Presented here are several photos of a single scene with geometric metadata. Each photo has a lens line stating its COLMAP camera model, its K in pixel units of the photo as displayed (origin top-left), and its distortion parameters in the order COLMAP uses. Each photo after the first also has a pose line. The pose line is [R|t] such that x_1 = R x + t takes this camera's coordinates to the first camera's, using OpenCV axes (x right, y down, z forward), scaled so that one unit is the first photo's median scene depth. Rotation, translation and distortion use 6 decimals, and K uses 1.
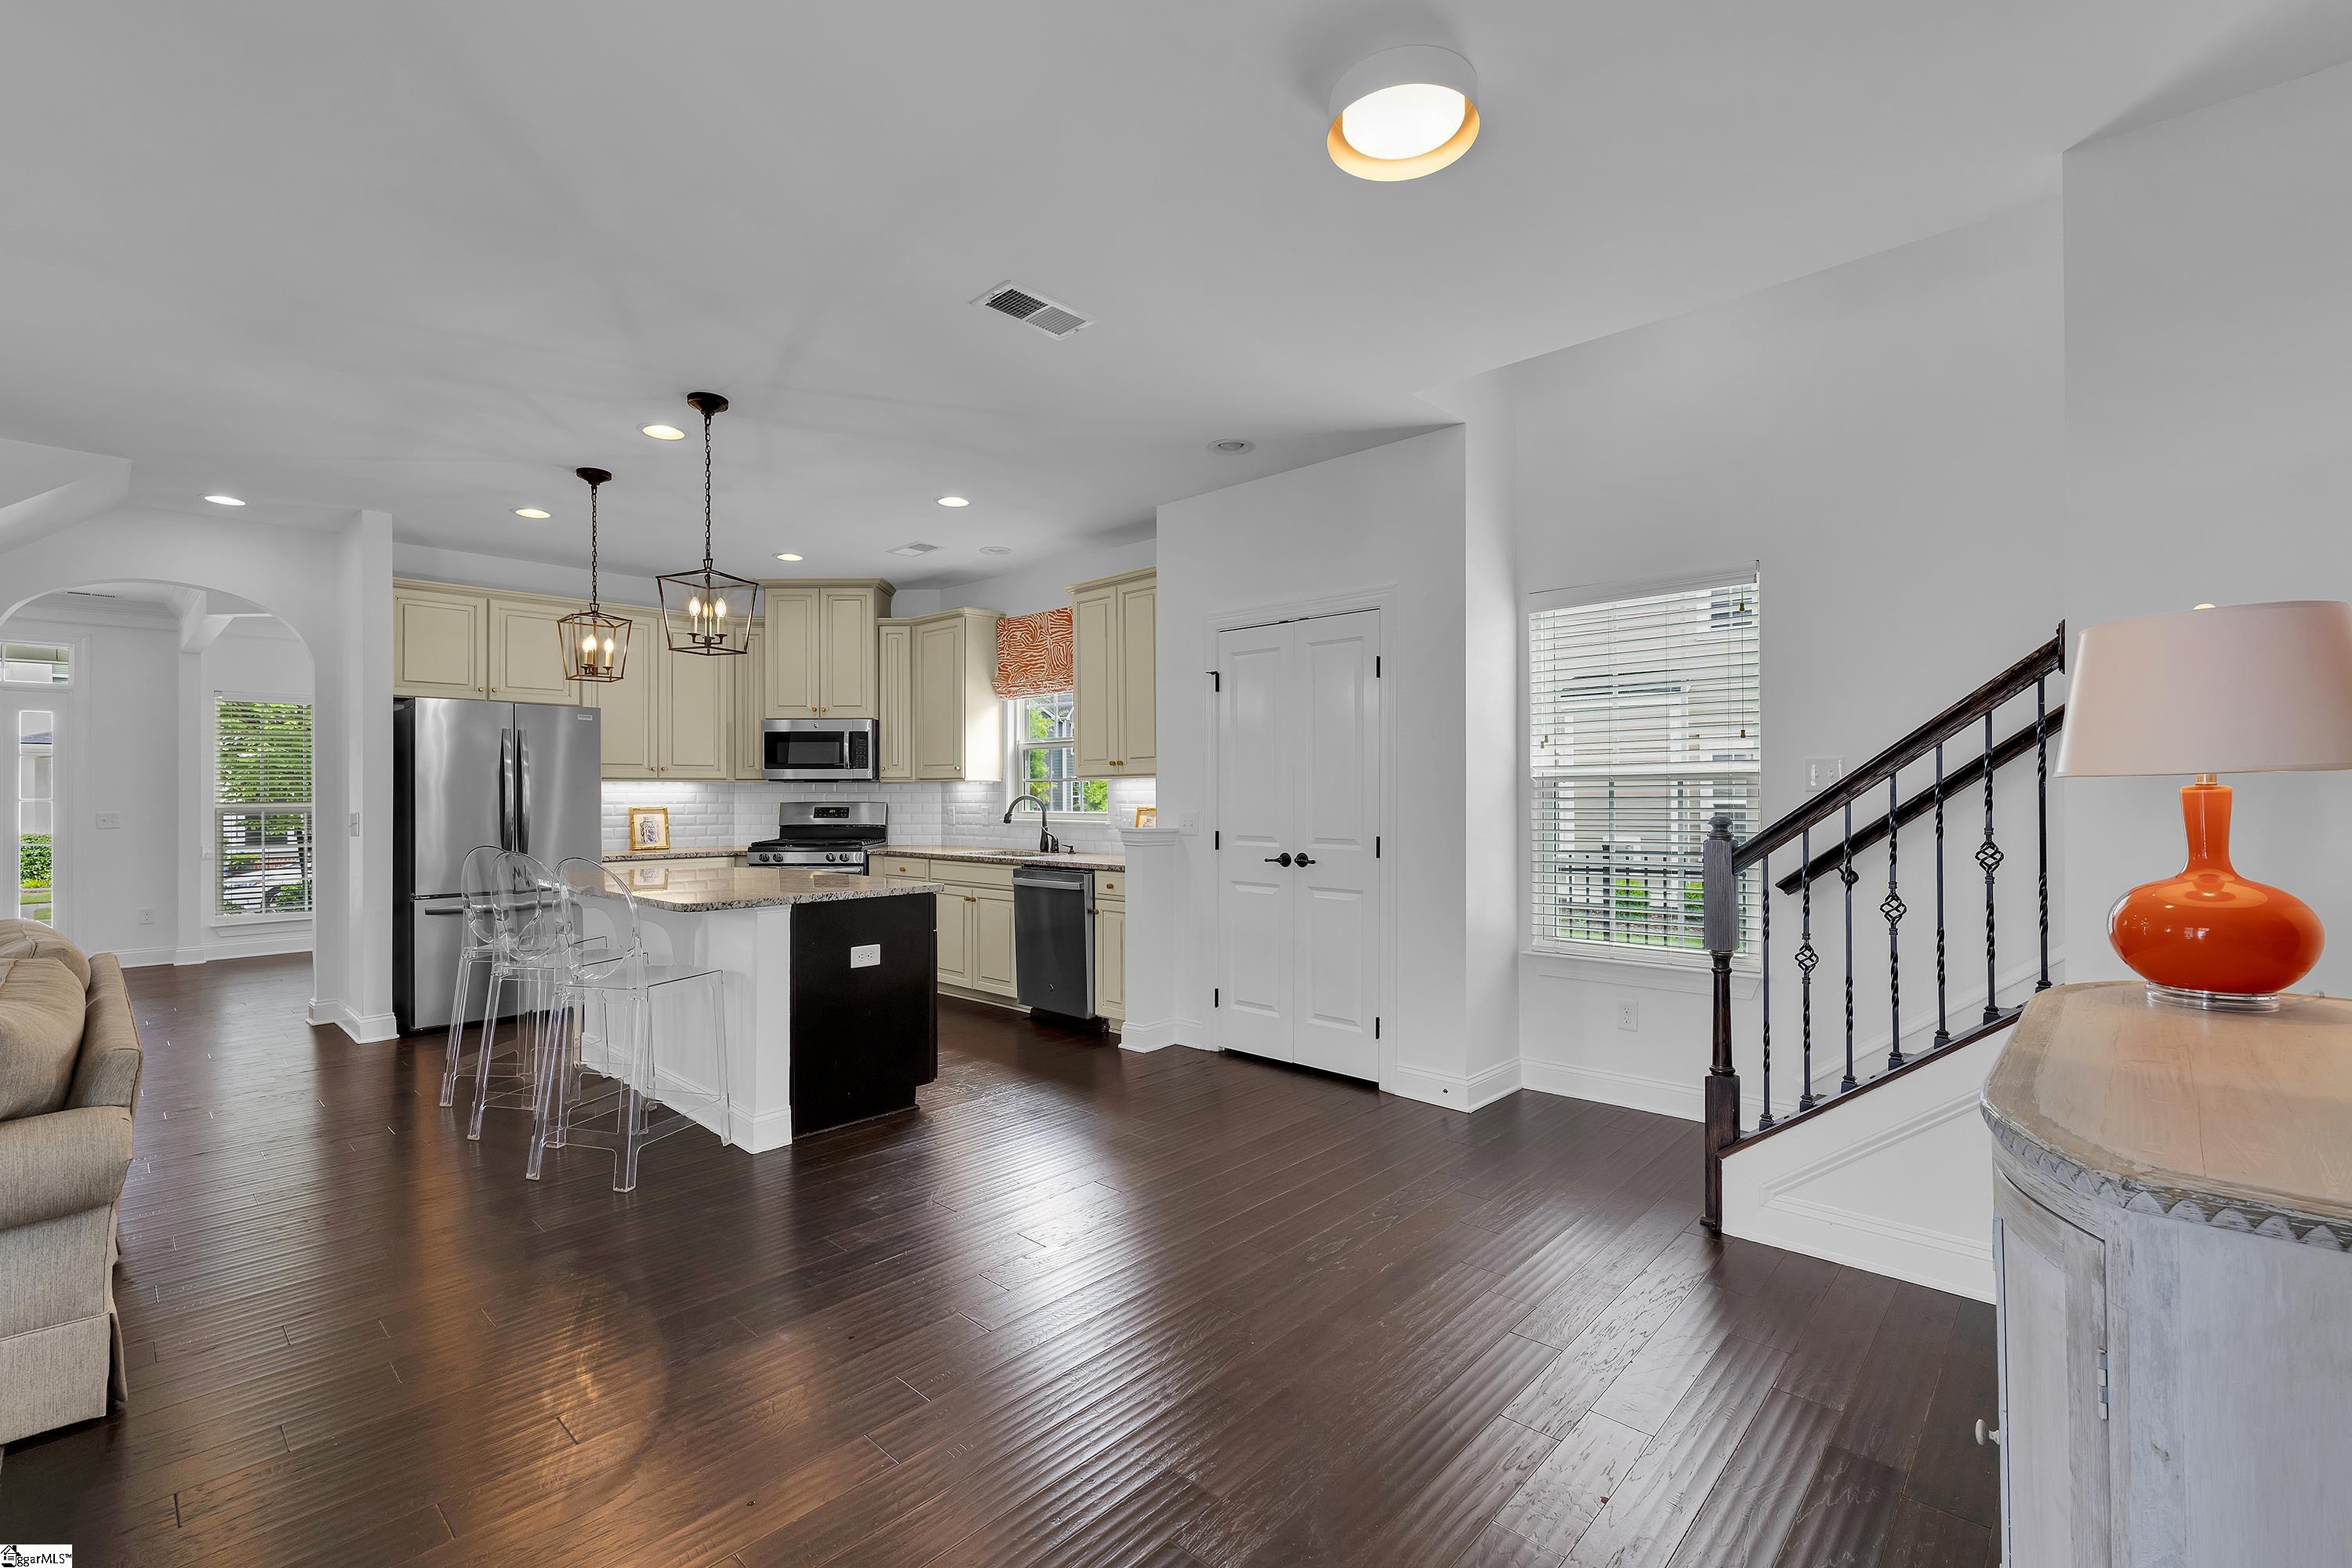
lens RADIAL K [[1026.6, 0, 1151.0], [0, 1026.6, 785.2], [0, 0, 1]] dist [-0.002304, -0.001825]
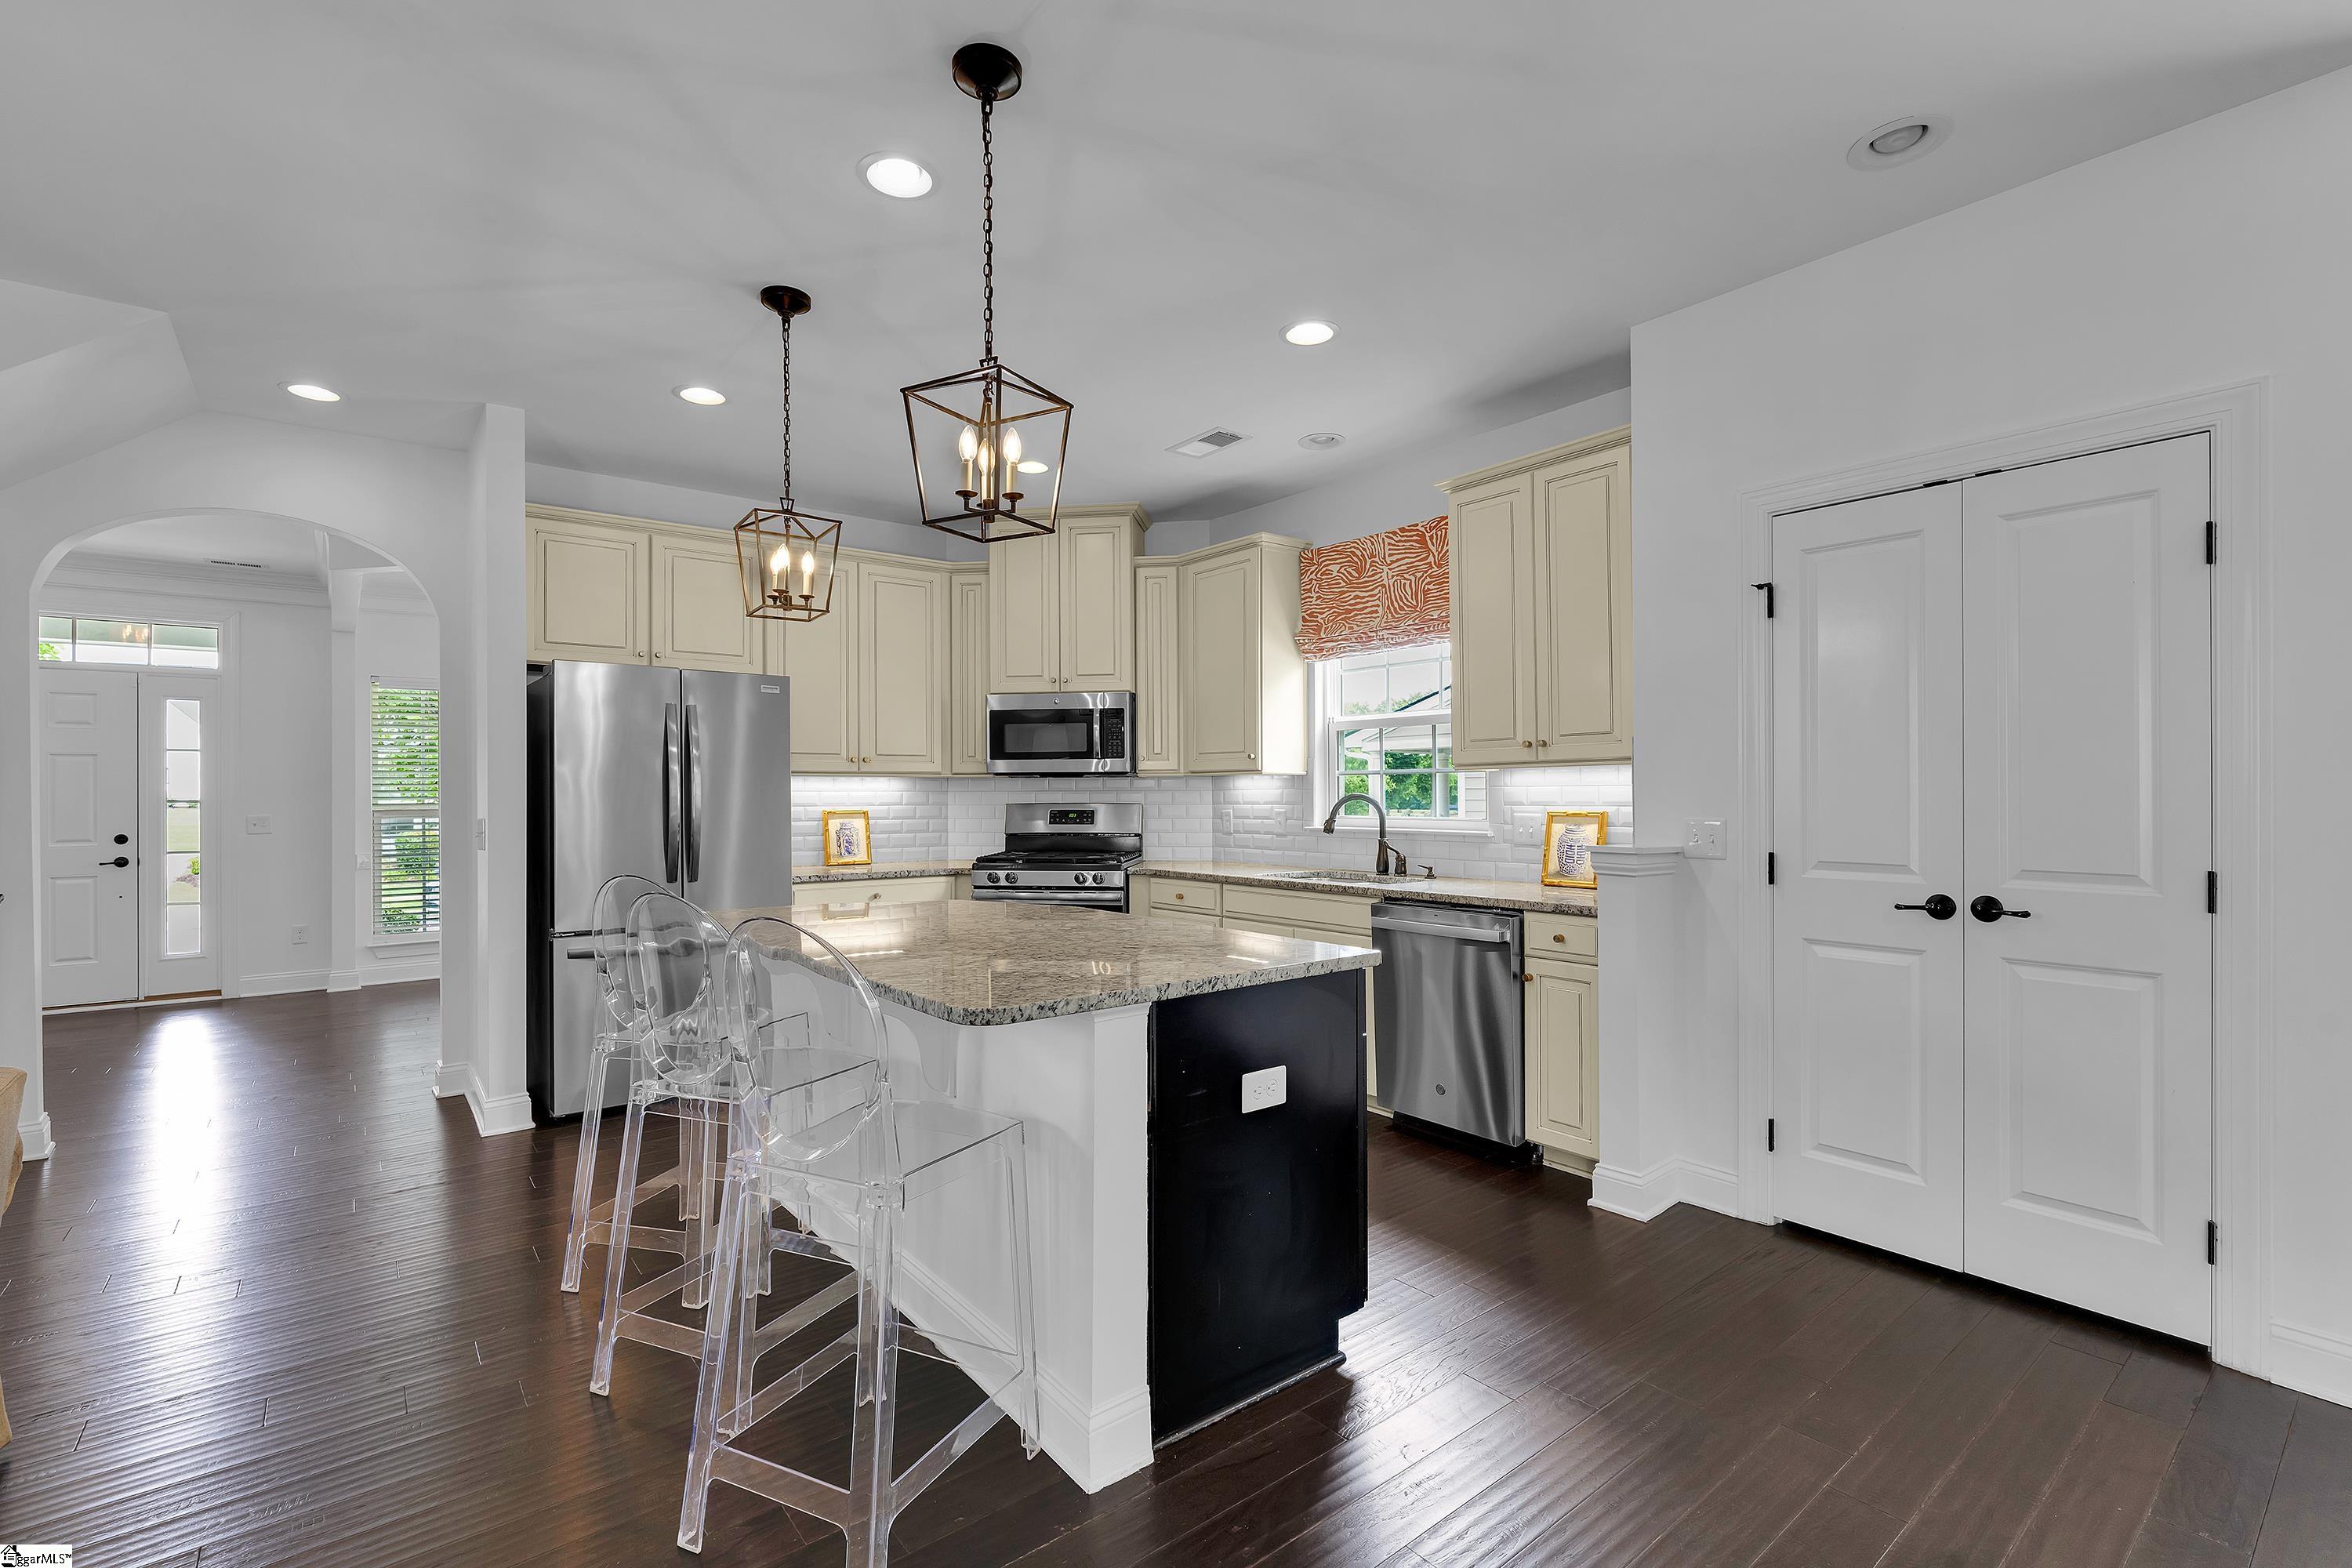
lens RADIAL K [[1044.4, 0, 1148.6], [0, 1044.4, 786.9], [0, 0, 1]] dist [-0.016188, 0.004601]
pose [[0.988714, -0.002585, -0.149794, -0.180825], [0.002887, 0.999994, 0.001799, 0.003951], [0.149789, -0.002211, 0.988716, 0.317199]]
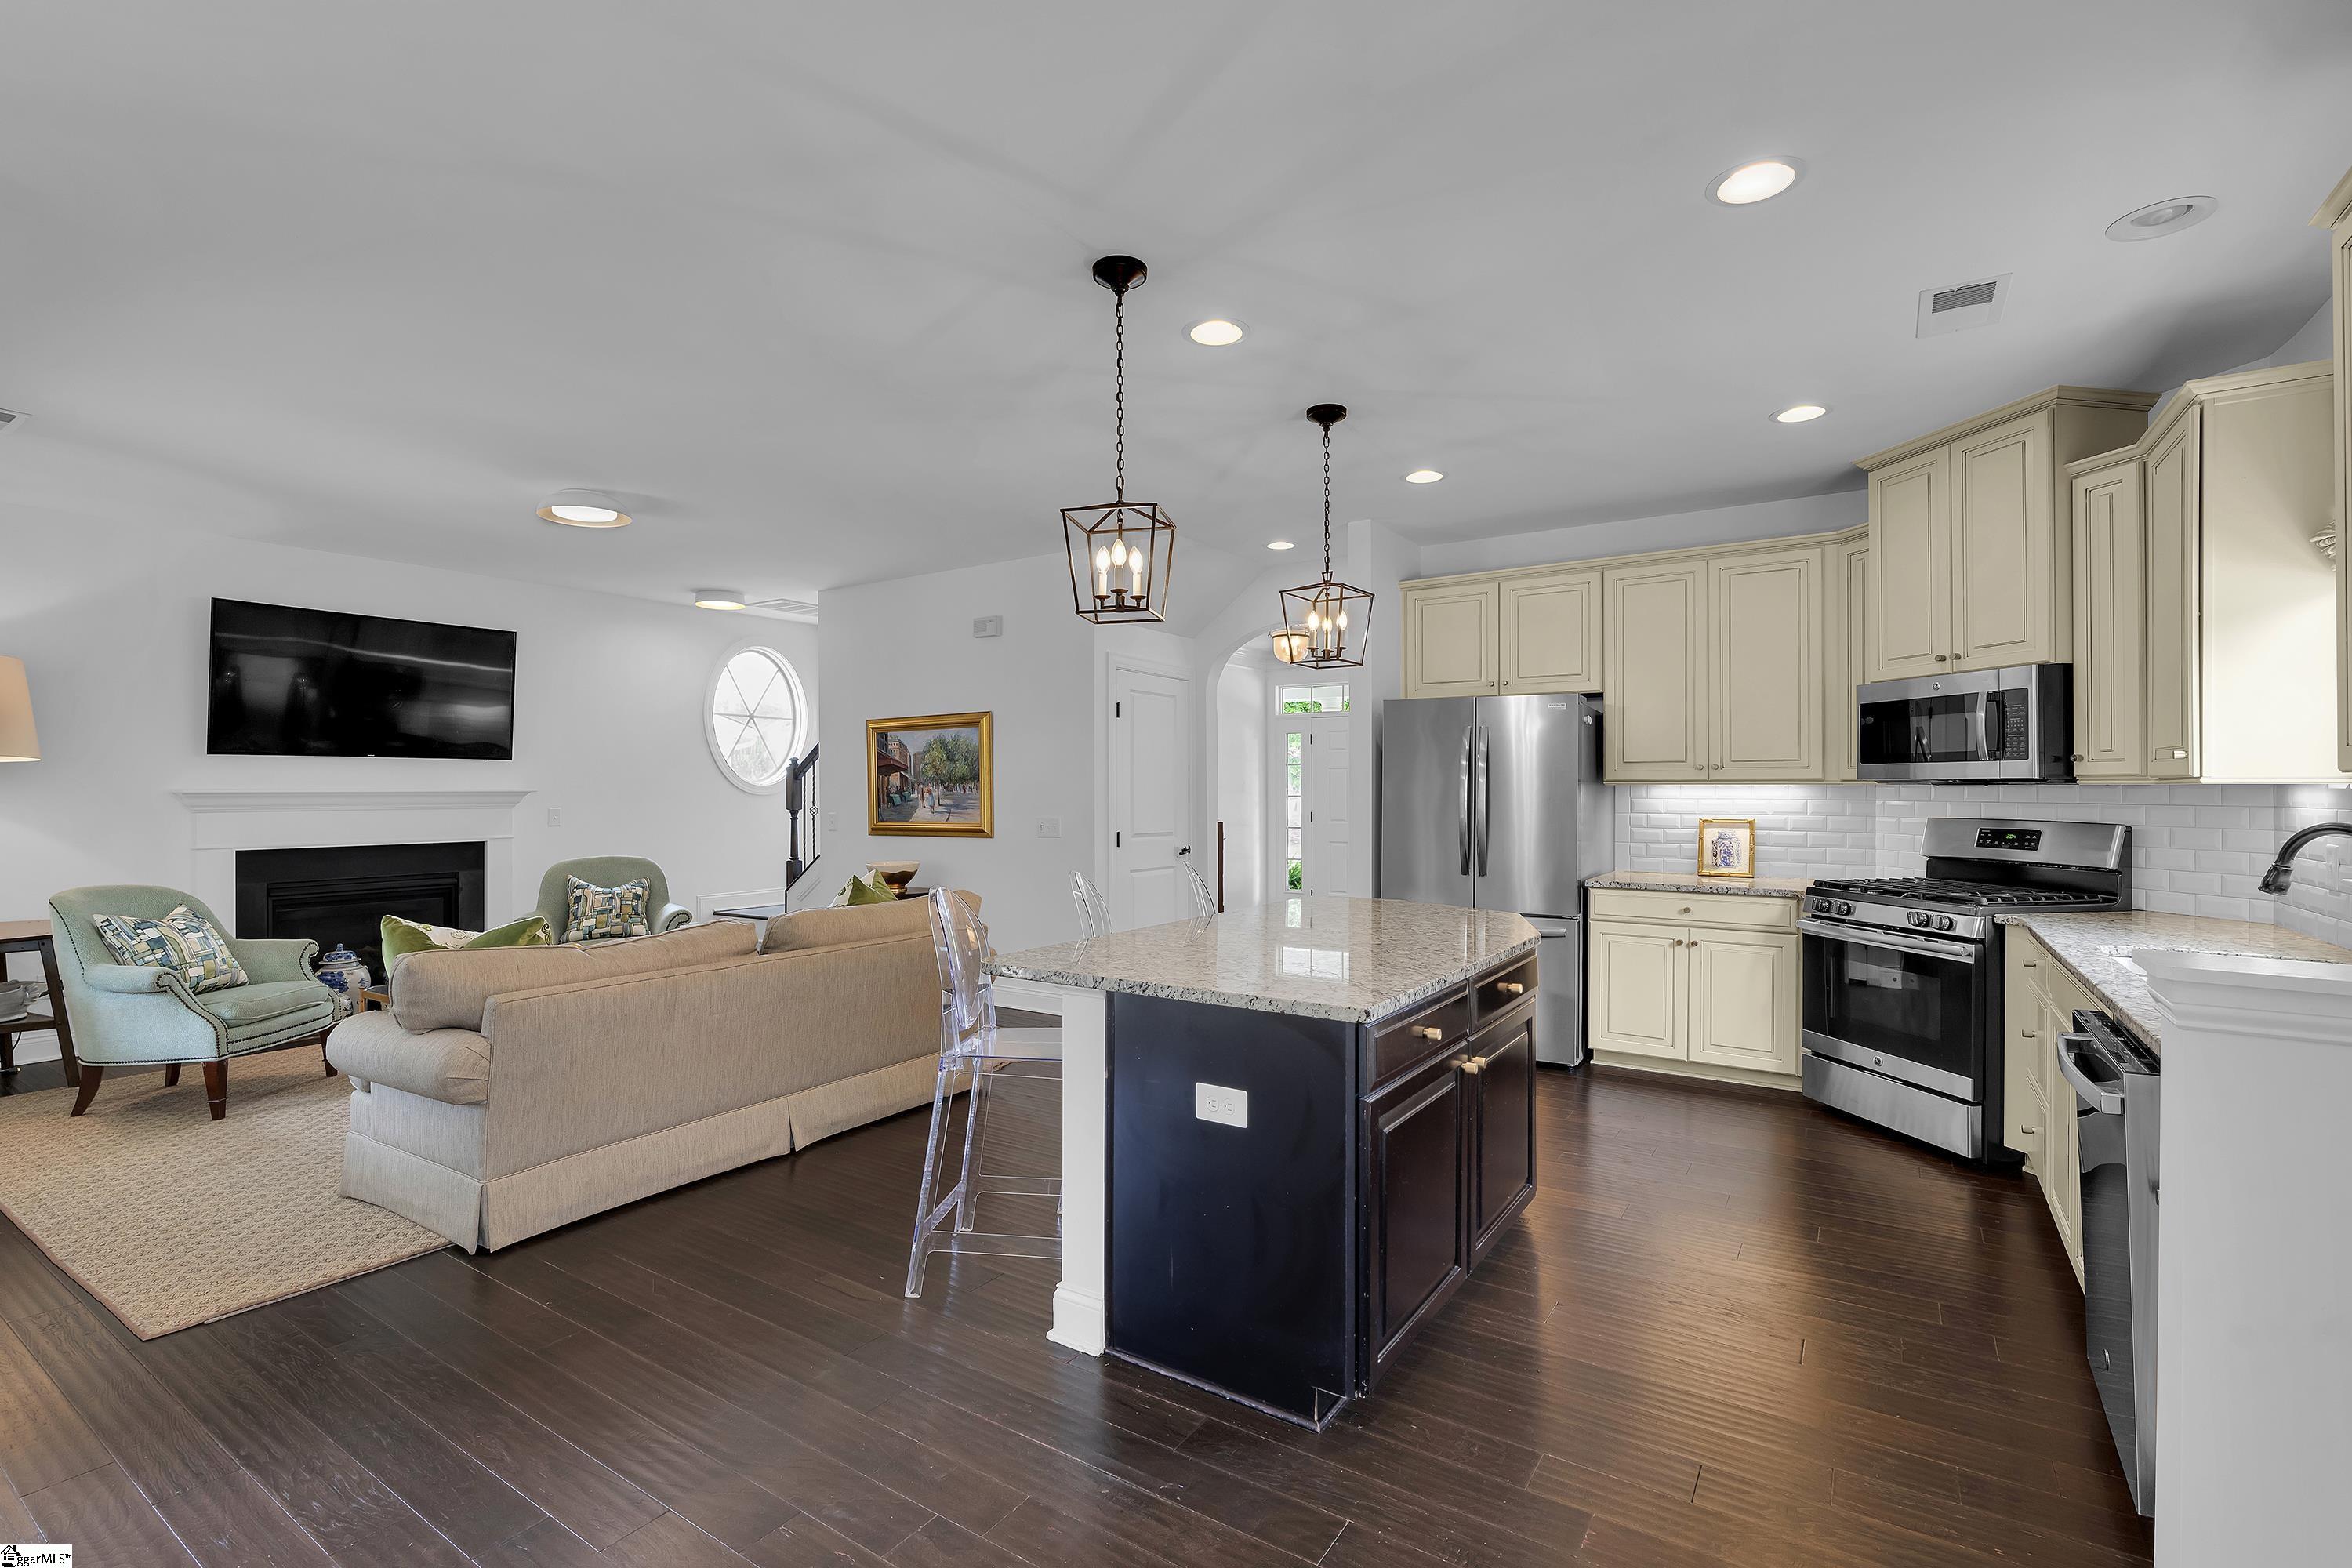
lens RADIAL K [[1026.6, 0, 1255.2], [0, 1026.6, 788.6], [0, 0, 1]] dist [-0.002304, -0.001825]
pose [[0.219857, 0.005949, -0.975514, 0.194665], [0.005723, 0.999956, 0.007388, -0.009480], [0.975515, -0.007207, 0.219813, 0.630627]]
